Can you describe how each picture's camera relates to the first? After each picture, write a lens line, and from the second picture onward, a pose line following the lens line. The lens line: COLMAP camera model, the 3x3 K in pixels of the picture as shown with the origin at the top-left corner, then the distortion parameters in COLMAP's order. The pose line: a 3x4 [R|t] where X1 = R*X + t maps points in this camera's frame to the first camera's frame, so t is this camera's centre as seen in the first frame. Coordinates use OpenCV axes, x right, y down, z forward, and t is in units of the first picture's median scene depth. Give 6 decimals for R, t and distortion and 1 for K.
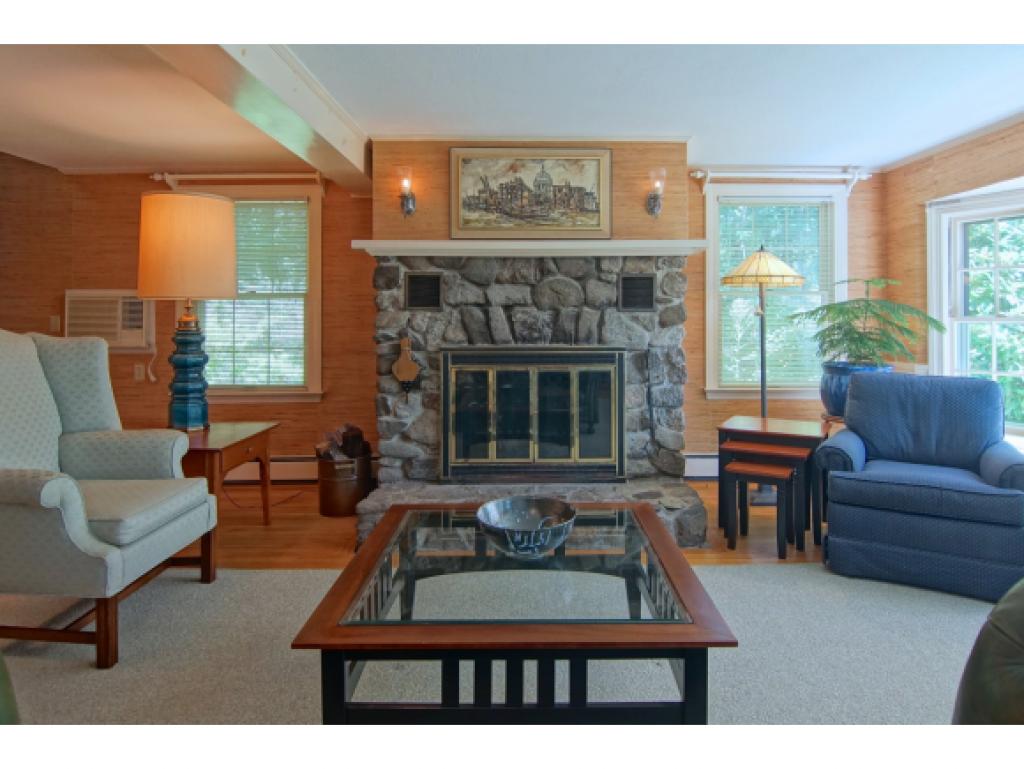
lens RADIAL K [[590.8, 0, 534.7], [0, 590.8, 314.8], [0, 0, 1]] dist [-0.009801, -0.002203]
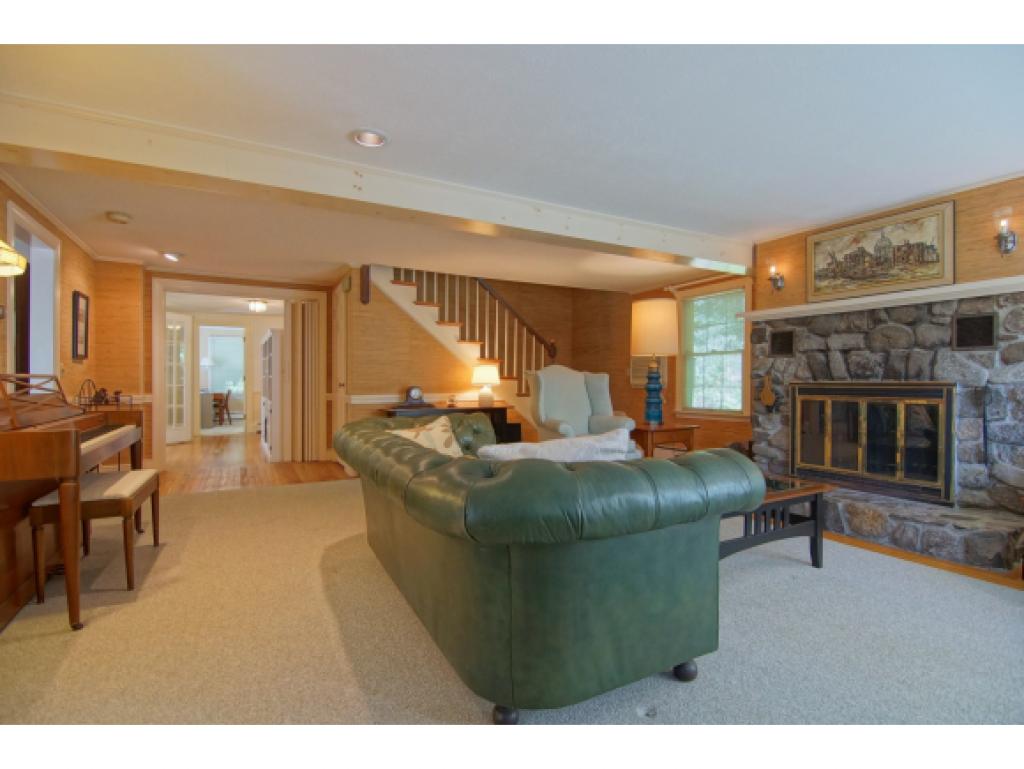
lens RADIAL K [[485.3, 0, 519.1], [0, 485.3, 389.1], [0, 0, 1]] dist [-0.021085, -0.005007]
pose [[0.479235, 0.016995, -0.877522, 0.529669], [0.002597, 0.999781, 0.020782, 0.044856], [0.877683, -0.012239, 0.479086, -0.118895]]
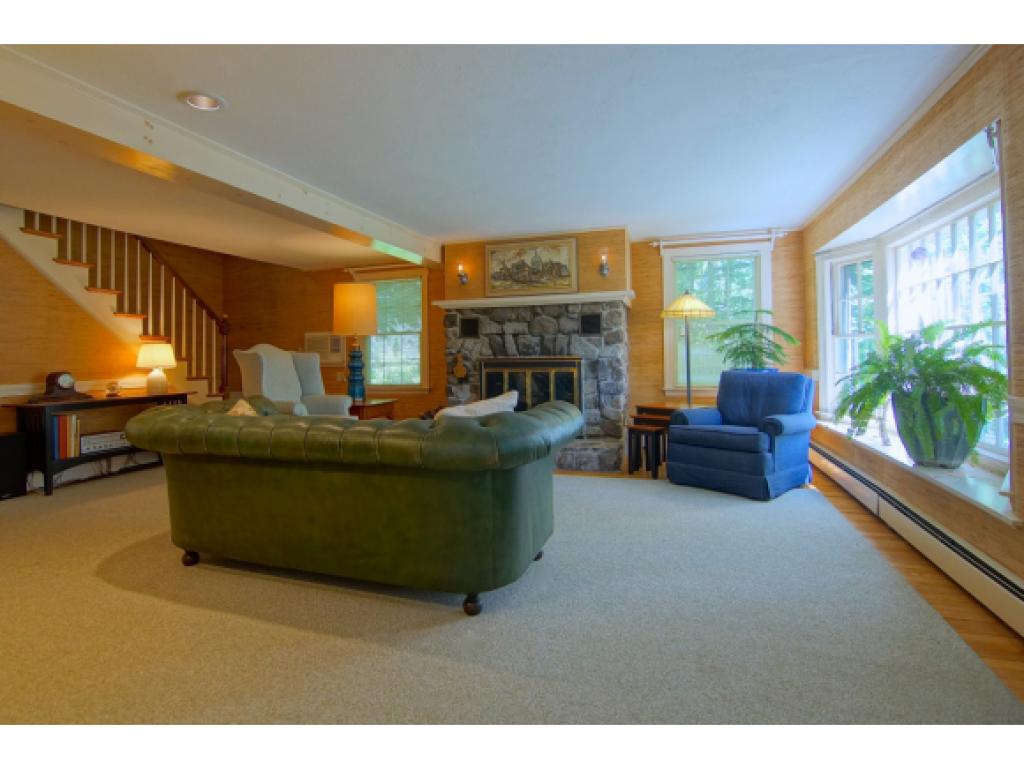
lens RADIAL K [[526.3, 0, 489.3], [0, 526.3, 352.5], [0, 0, 1]] dist [-0.014319, -0.004011]
pose [[0.939431, -0.014832, -0.342416, 0.410879], [0.014728, 0.999887, -0.002904, 0.040856], [0.342420, -0.002315, 0.939544, -0.476105]]
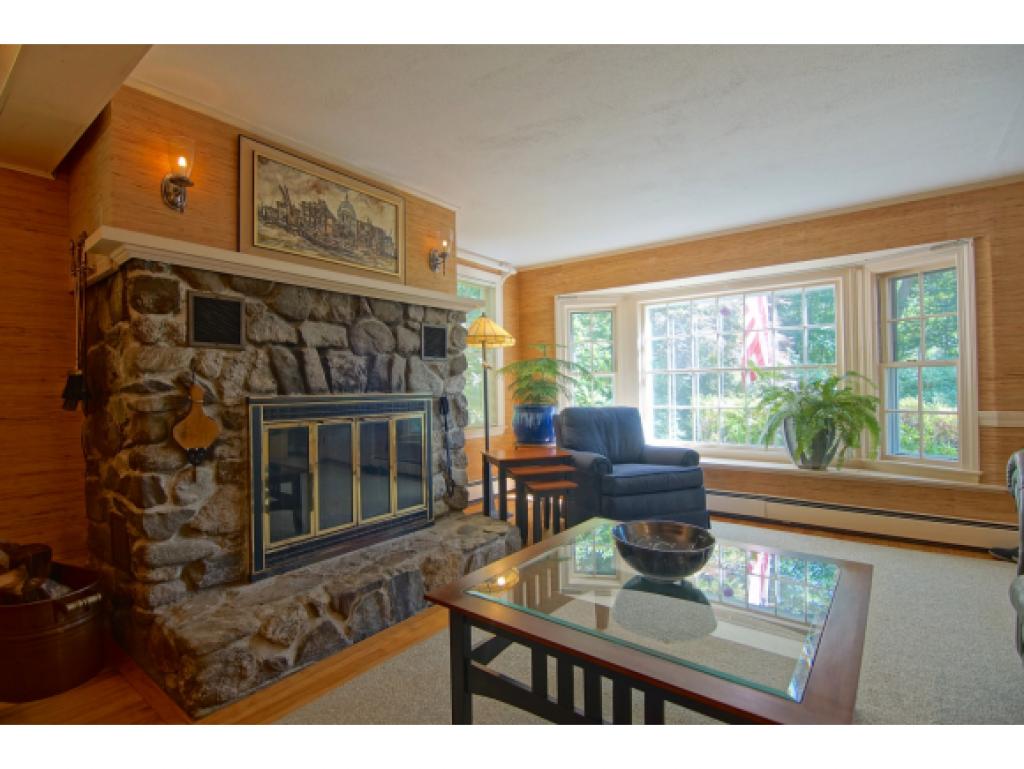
lens RADIAL K [[485.3, 0, 504.5], [0, 485.3, 389.2], [0, 0, 1]] dist [-0.021085, -0.005007]
pose [[0.634870, -0.009823, 0.772557, -0.414386], [0.009979, 0.999940, 0.004514, 0.042861], [-0.772555, 0.004844, 0.634930, 0.360401]]
